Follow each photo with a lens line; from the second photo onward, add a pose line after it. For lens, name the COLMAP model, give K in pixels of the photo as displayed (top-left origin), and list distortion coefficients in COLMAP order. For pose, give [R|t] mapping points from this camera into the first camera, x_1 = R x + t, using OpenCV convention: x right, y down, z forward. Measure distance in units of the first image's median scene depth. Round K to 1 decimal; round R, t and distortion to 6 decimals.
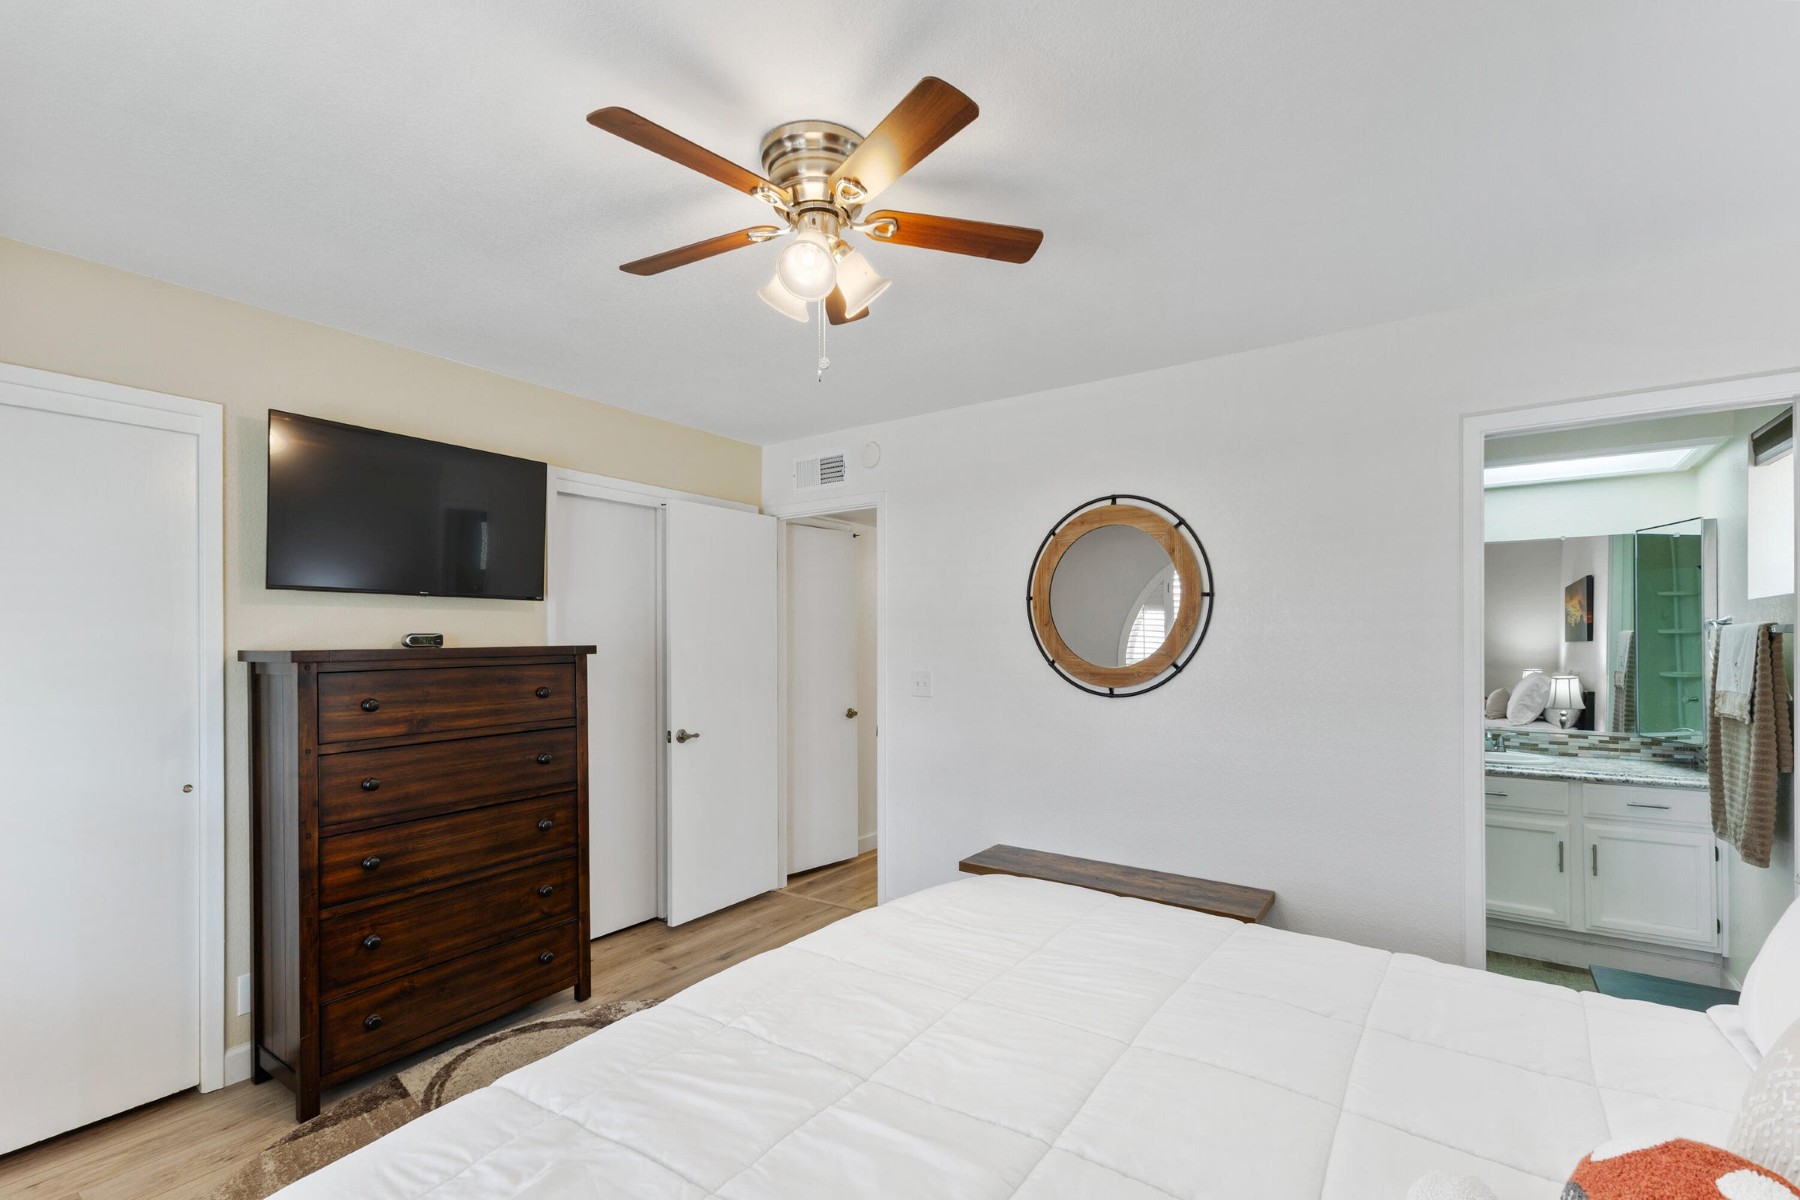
lens RADIAL K [[773.7, 0, 907.5], [0, 773.7, 637.2], [0, 0, 1]] dist [0.009560, -0.003098]
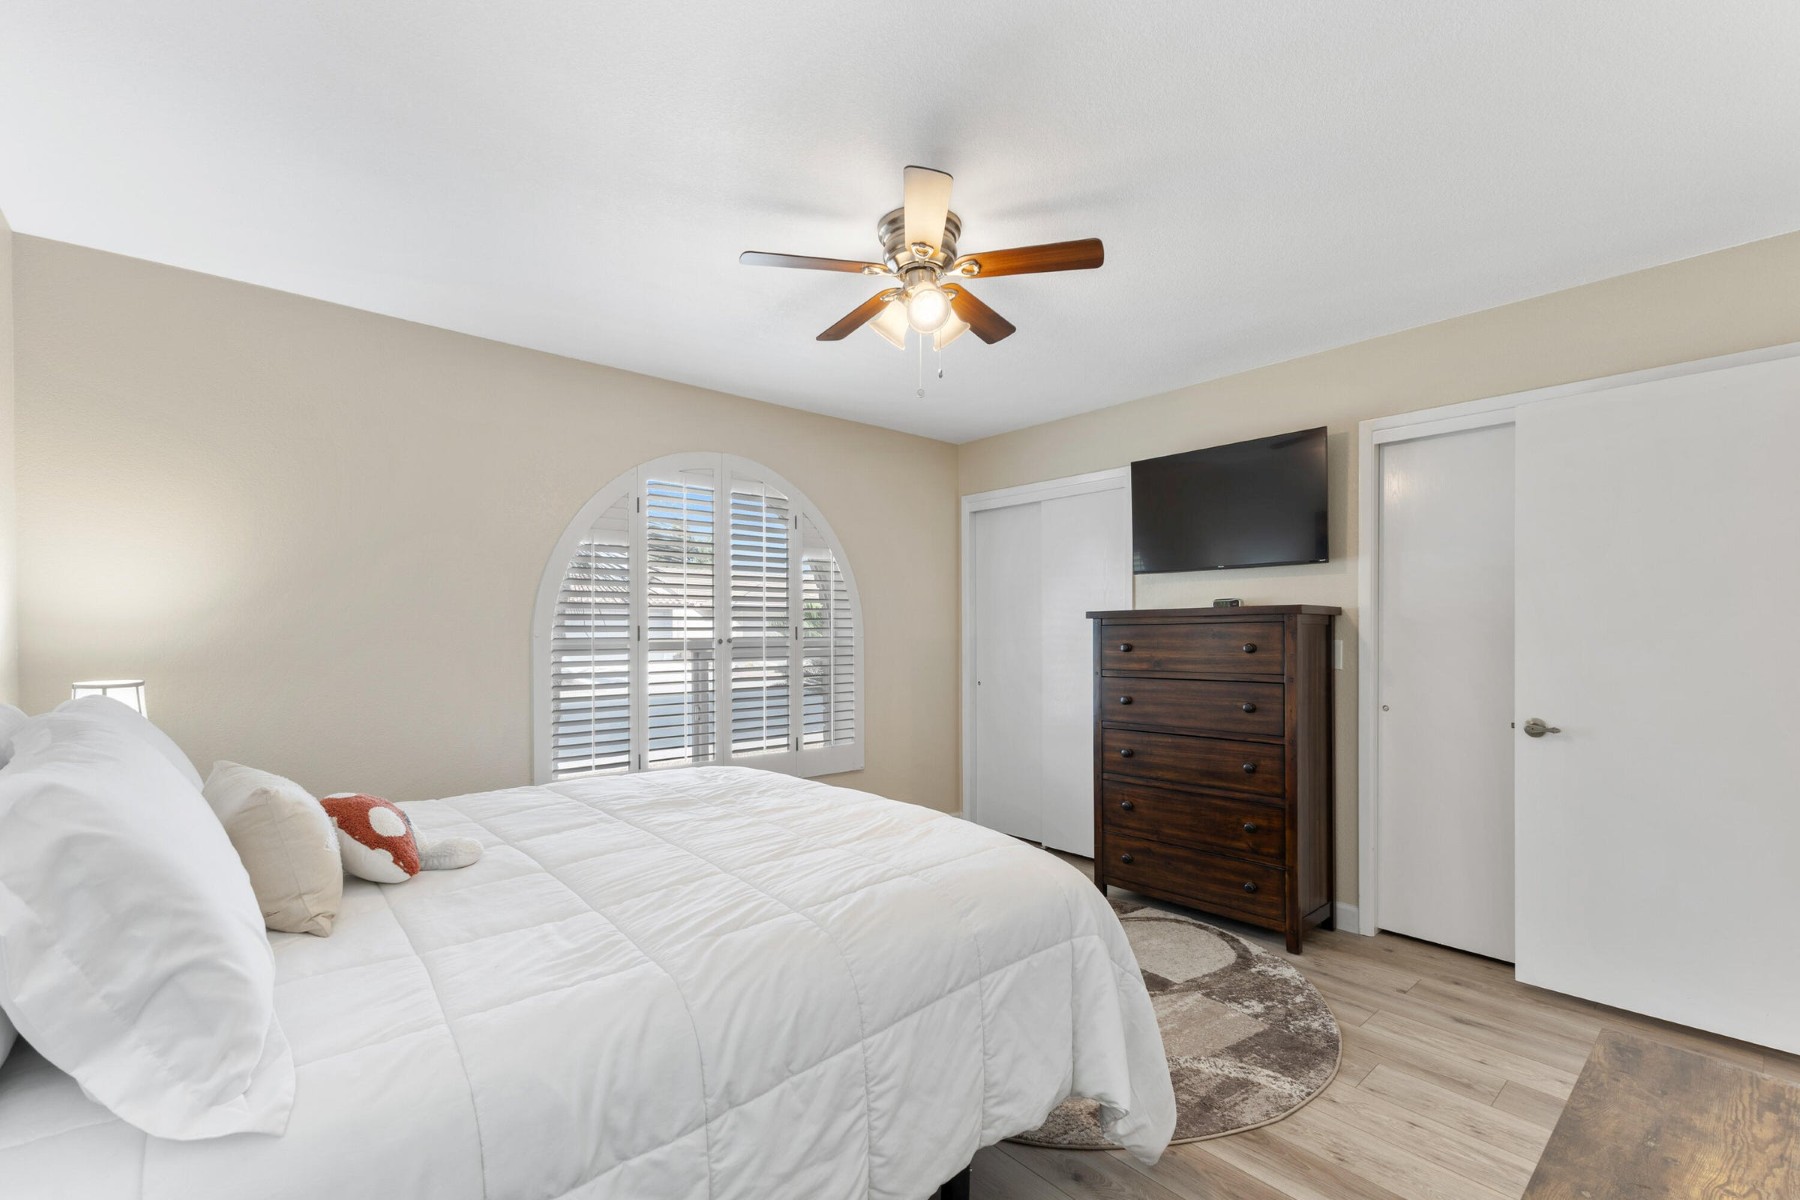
lens RADIAL K [[773.7, 0, 901.5], [0, 773.7, 634.4], [0, 0, 1]] dist [0.009560, -0.003098]
pose [[-0.227645, 0.009005, -0.973702, 0.768812], [0.006017, 0.999951, 0.007841, 0.042800], [0.973726, -0.004074, -0.227688, 0.819226]]
